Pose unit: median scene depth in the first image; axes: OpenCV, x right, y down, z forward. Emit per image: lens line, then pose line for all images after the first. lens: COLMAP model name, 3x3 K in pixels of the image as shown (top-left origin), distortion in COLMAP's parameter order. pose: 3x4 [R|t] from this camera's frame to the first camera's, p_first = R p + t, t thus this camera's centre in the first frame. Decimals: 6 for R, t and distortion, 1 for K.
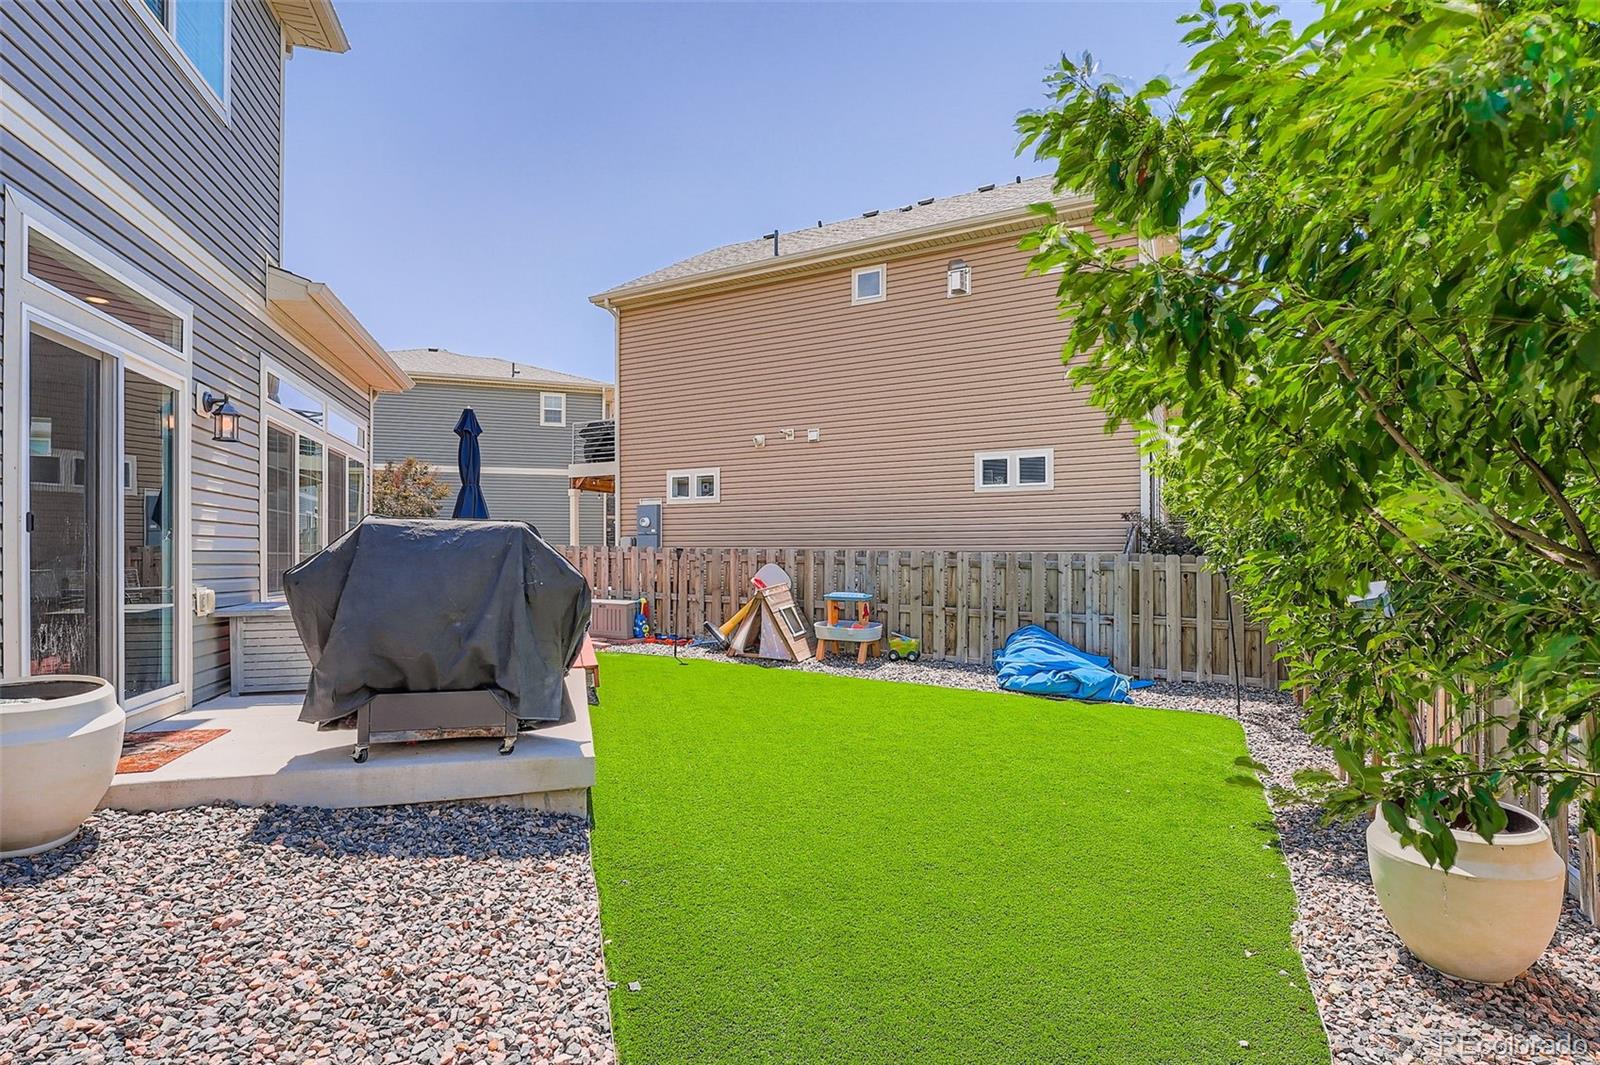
lens RADIAL K [[757.5, 0, 799.9], [0, 757.5, 554.4], [0, 0, 1]] dist [-0.000088, -0.000042]
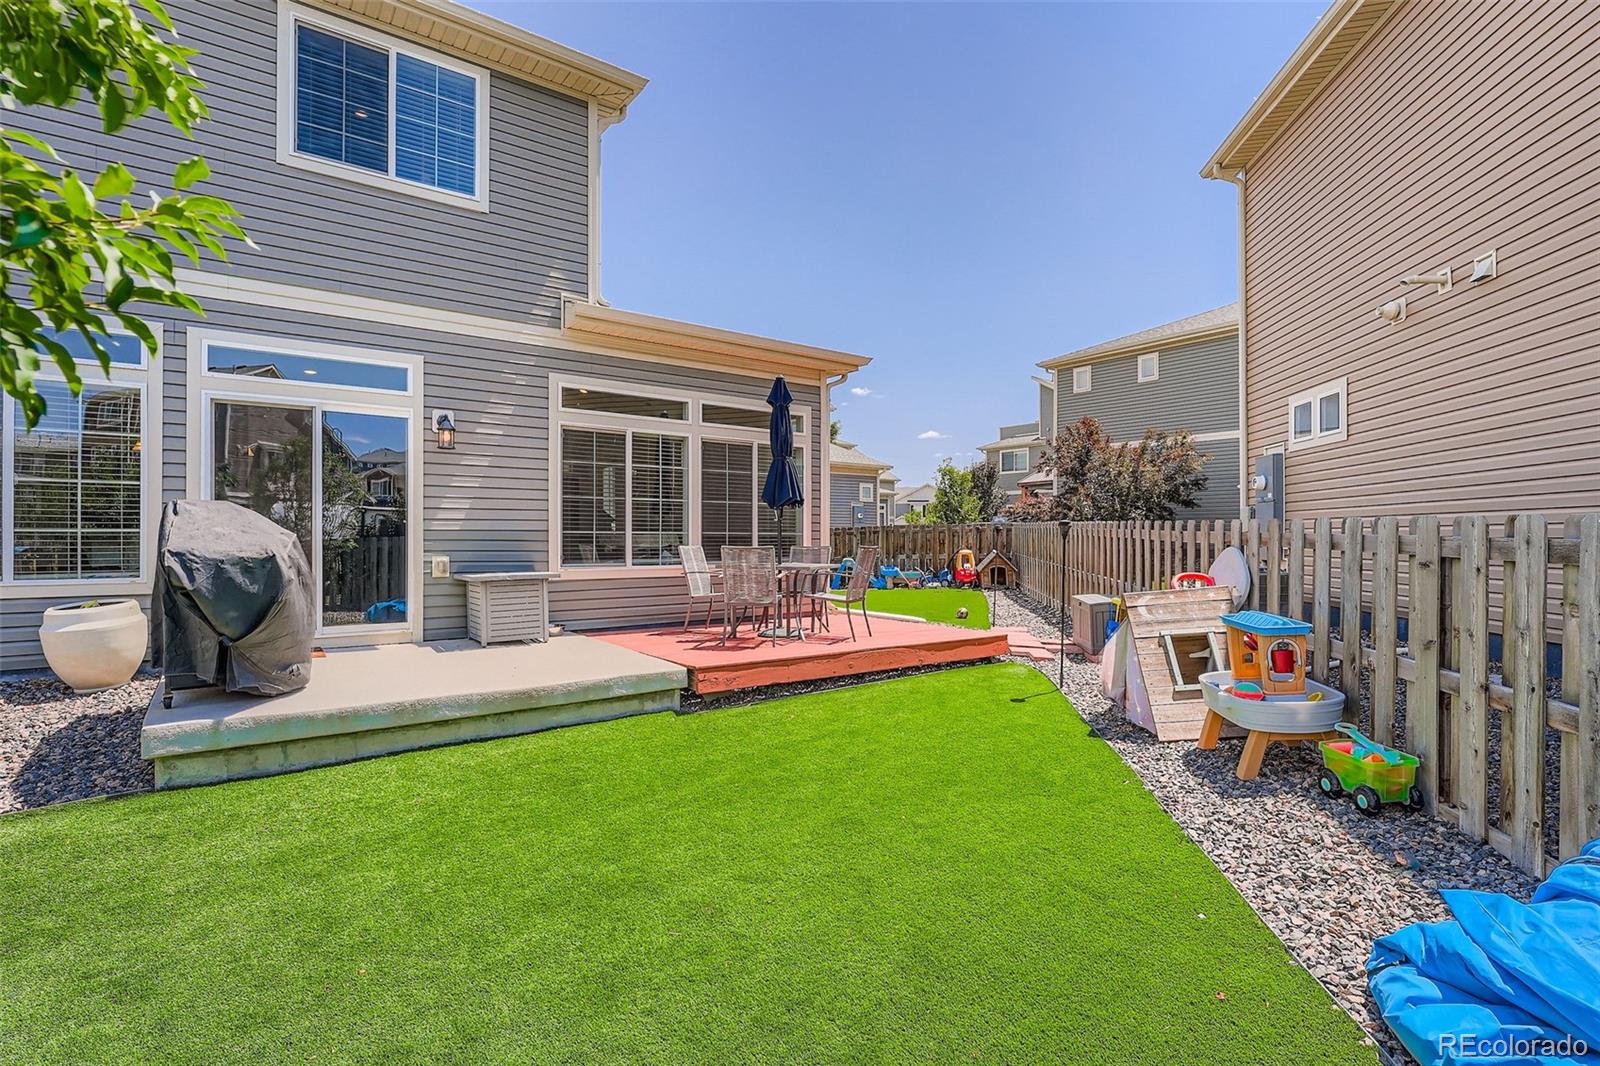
lens RADIAL K [[779.3, 0, 800.0], [0, 779.3, 533.0], [0, 0, 1]] dist [0.000610, 0.000184]
pose [[0.344226, -0.007929, -0.938853, 0.413492], [0.001329, 0.999967, -0.007957, 0.006475], [0.938886, 0.001491, 0.344225, 0.607375]]
